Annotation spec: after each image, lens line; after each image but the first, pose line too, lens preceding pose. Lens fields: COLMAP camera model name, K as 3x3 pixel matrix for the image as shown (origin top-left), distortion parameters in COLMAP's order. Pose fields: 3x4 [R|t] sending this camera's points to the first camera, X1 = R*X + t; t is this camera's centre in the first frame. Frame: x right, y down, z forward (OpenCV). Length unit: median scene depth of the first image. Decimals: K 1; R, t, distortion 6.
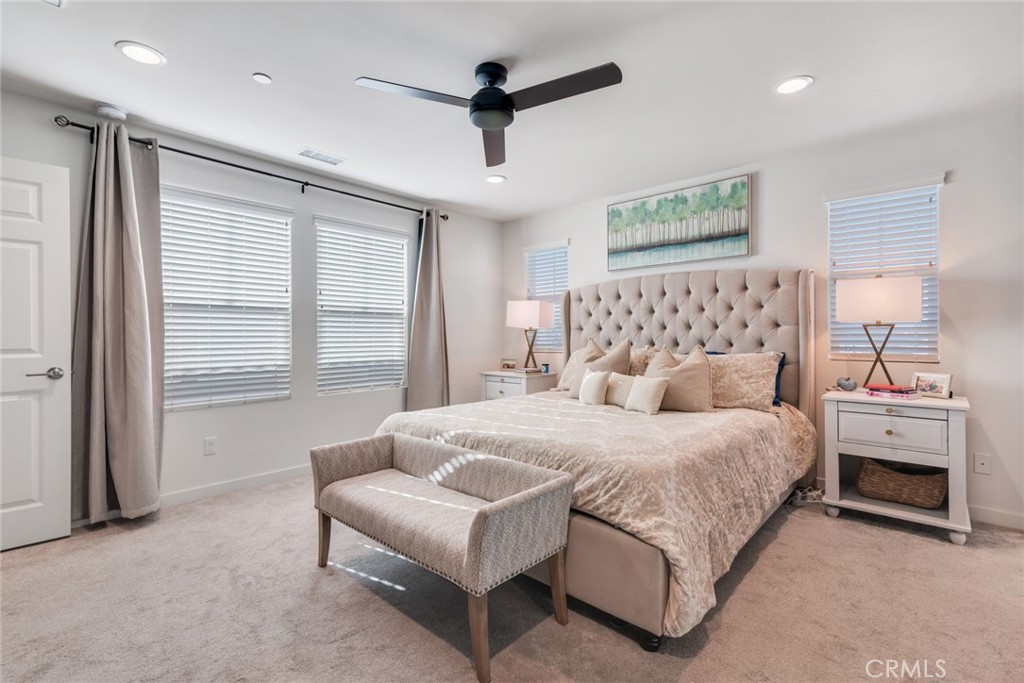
lens RADIAL K [[466.2, 0, 509.2], [0, 466.2, 329.2], [0, 0, 1]] dist [0.013301, -0.000687]
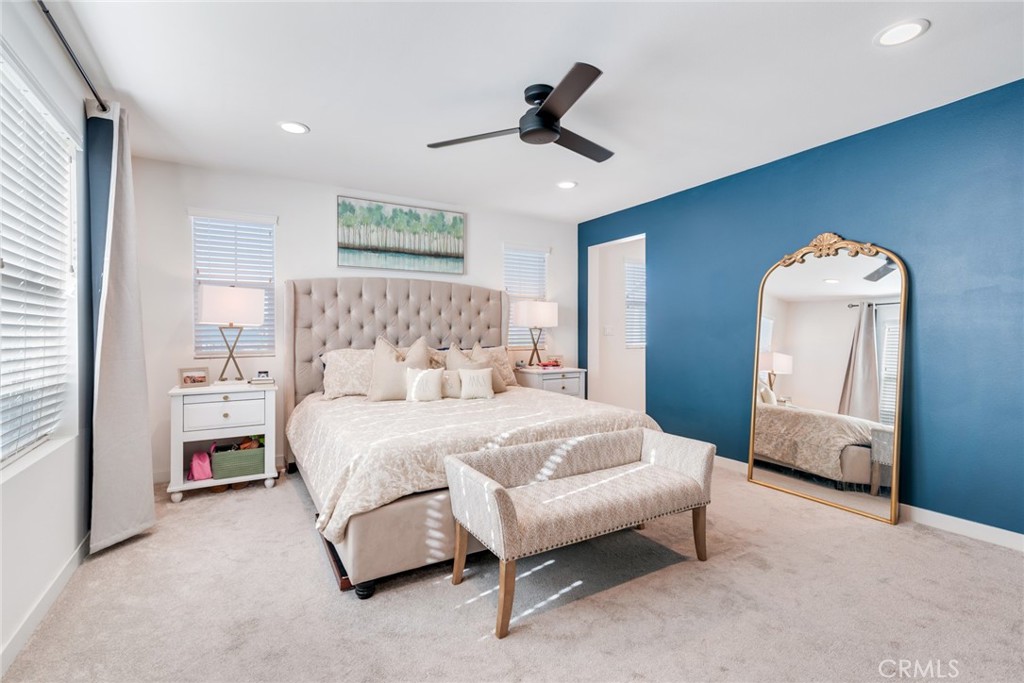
lens RADIAL K [[451.0, 0, 512.0], [0, 451.0, 341.5], [0, 0, 1]] dist [0.015555, -0.000084]
pose [[0.299215, -0.013725, 0.954087, -0.630391], [-0.010326, 0.999791, 0.017620, 0.008470], [-0.954130, -0.015124, 0.299011, 0.447086]]
